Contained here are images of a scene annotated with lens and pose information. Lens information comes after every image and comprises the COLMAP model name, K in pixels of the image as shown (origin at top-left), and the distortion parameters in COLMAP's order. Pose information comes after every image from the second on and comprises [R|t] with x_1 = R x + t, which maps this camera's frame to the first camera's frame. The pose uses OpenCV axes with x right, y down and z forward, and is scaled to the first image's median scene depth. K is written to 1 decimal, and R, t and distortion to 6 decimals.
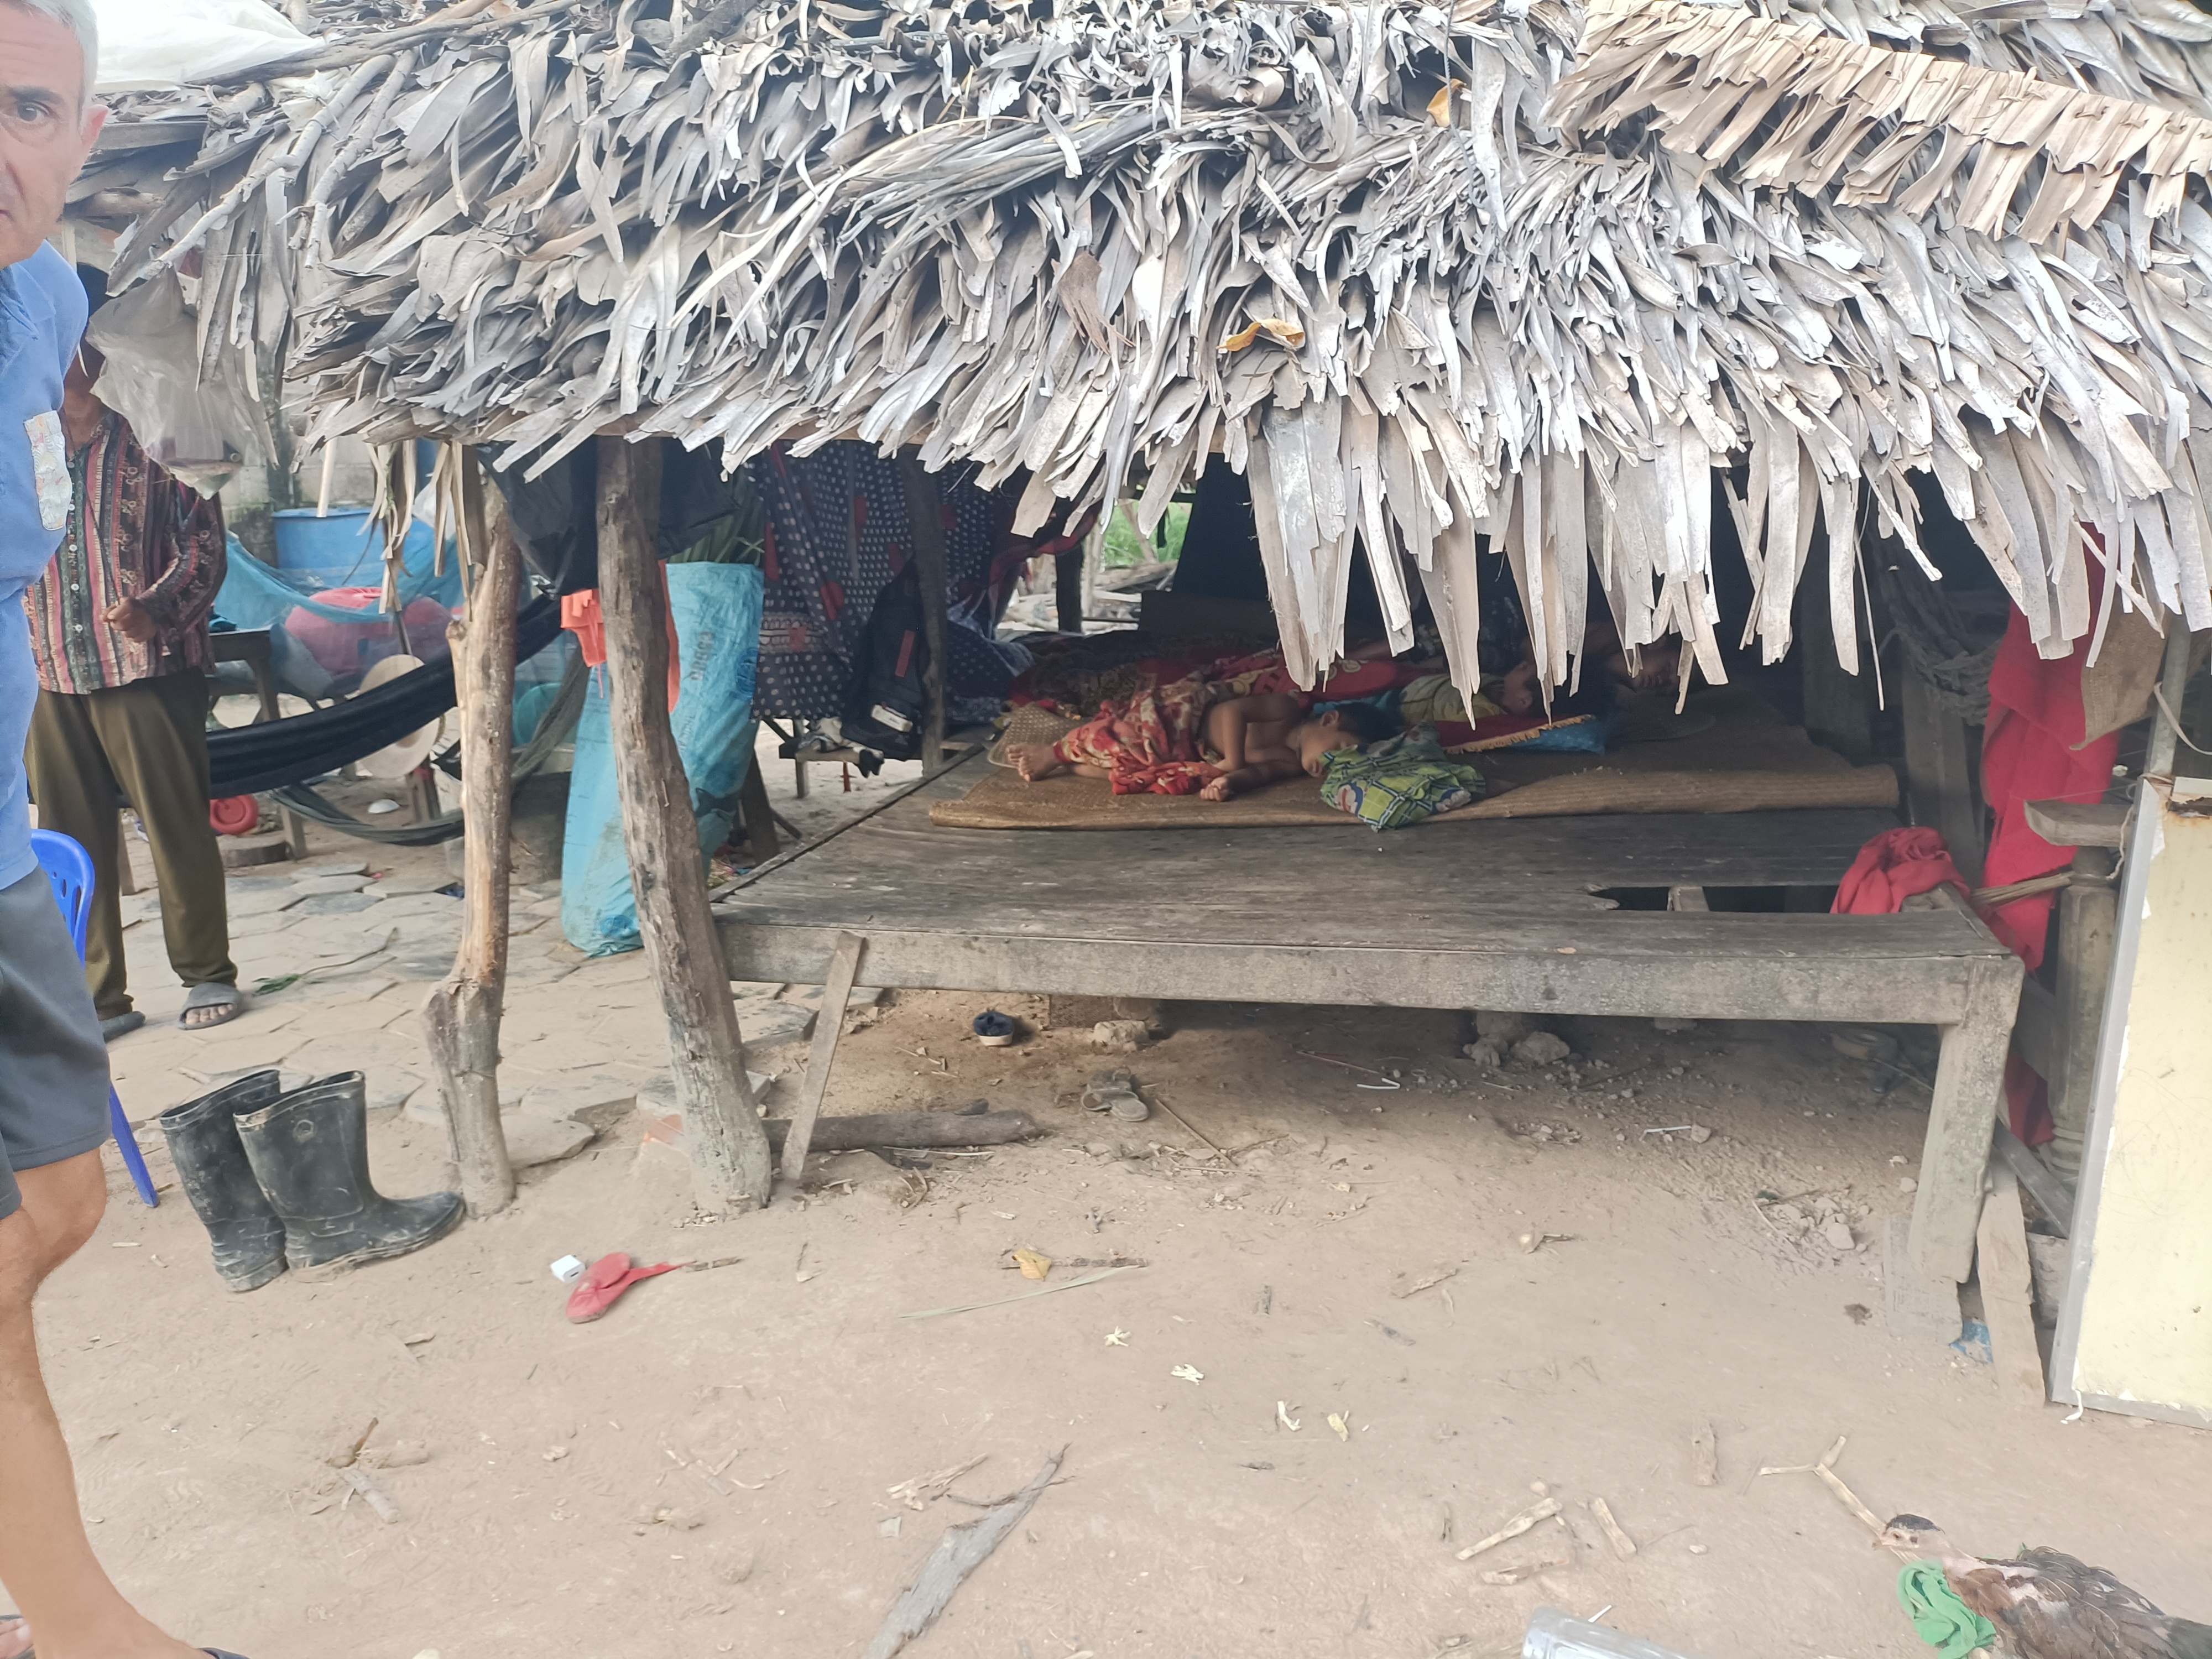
lens RADIAL K [[1558.3, 0, 1102.7], [0, 1558.3, 791.6], [0, 0, 1]] dist [0.065283, -0.000830]
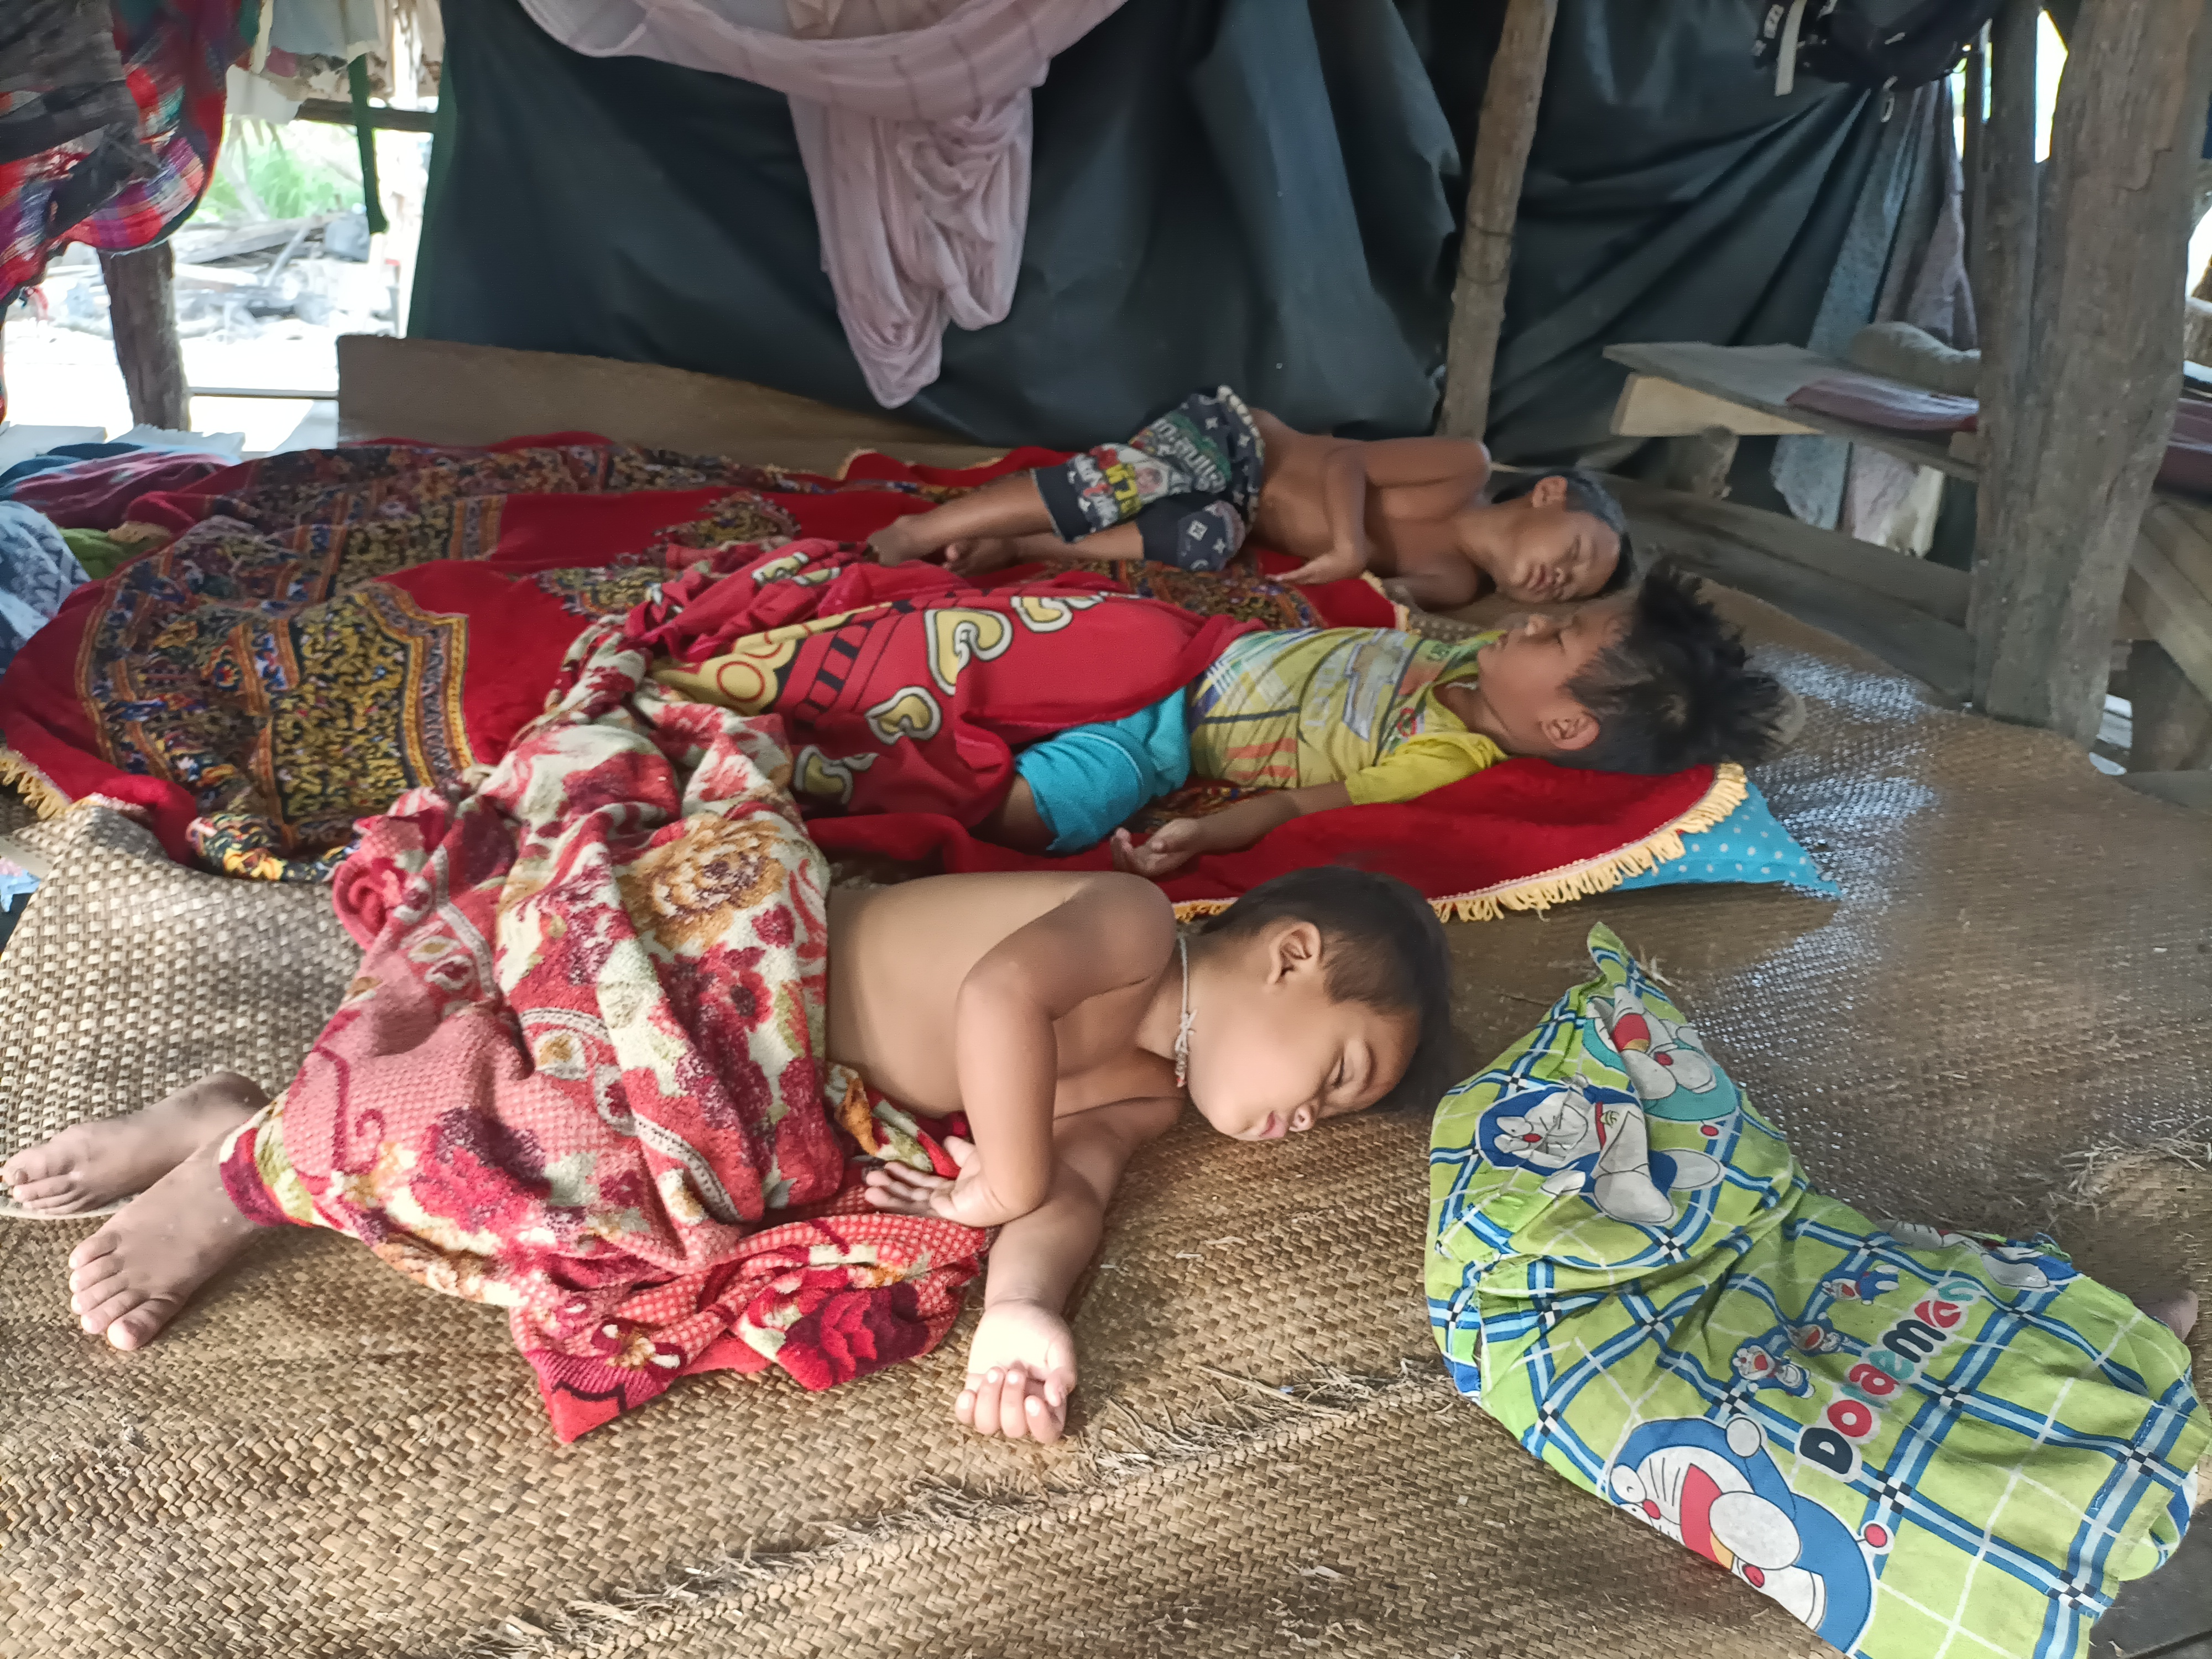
lens RADIAL K [[1616.8, 0, 1090.9], [0, 1616.8, 835.6], [0, 0, 1]] dist [0.116235, -0.299053]
pose [[0.881966, -0.138170, 0.450605, -0.020846], [0.037167, 0.973476, 0.225752, -0.137445], [-0.469845, -0.182358, 0.863708, 0.756284]]
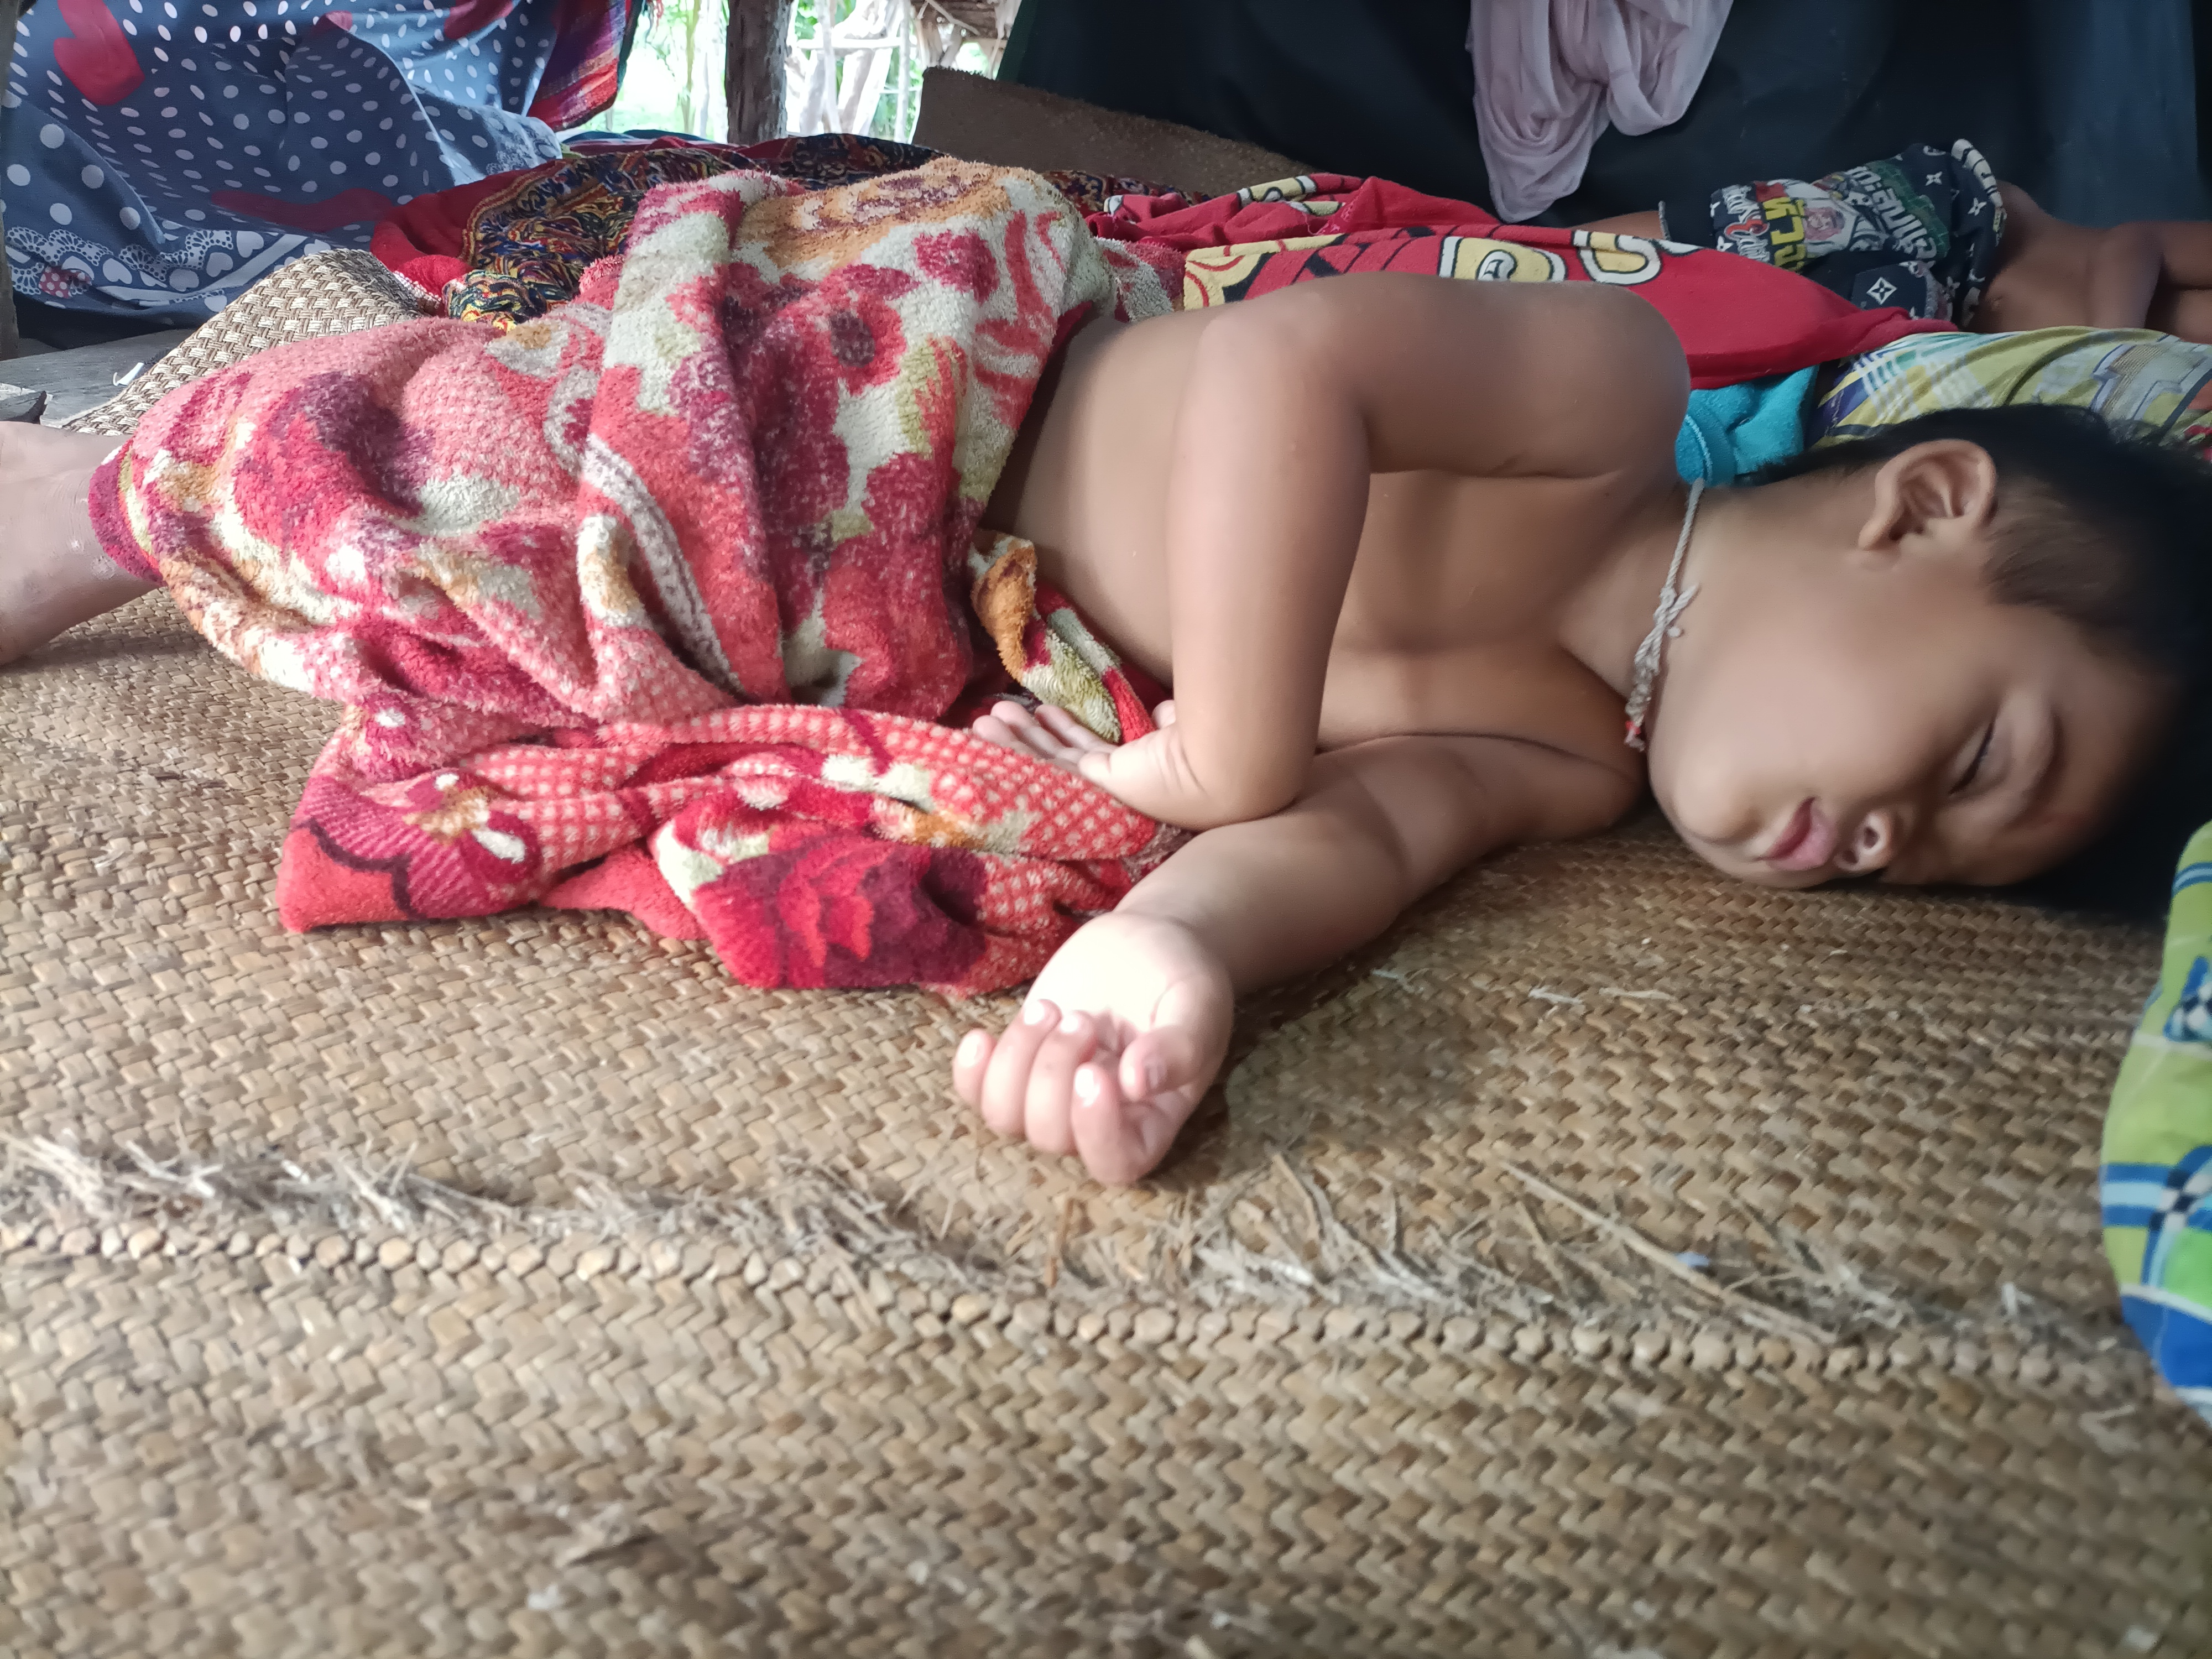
lens RADIAL K [[1624.8, 0, 1106.0], [0, 1624.8, 829.5], [0, 0, 1]] dist [0.003667, -0.013161]
pose [[0.988607, 0.081020, 0.126852, 0.054760], [-0.106029, 0.973034, 0.204848, -0.040102], [-0.106835, -0.215964, 0.970539, 0.852531]]
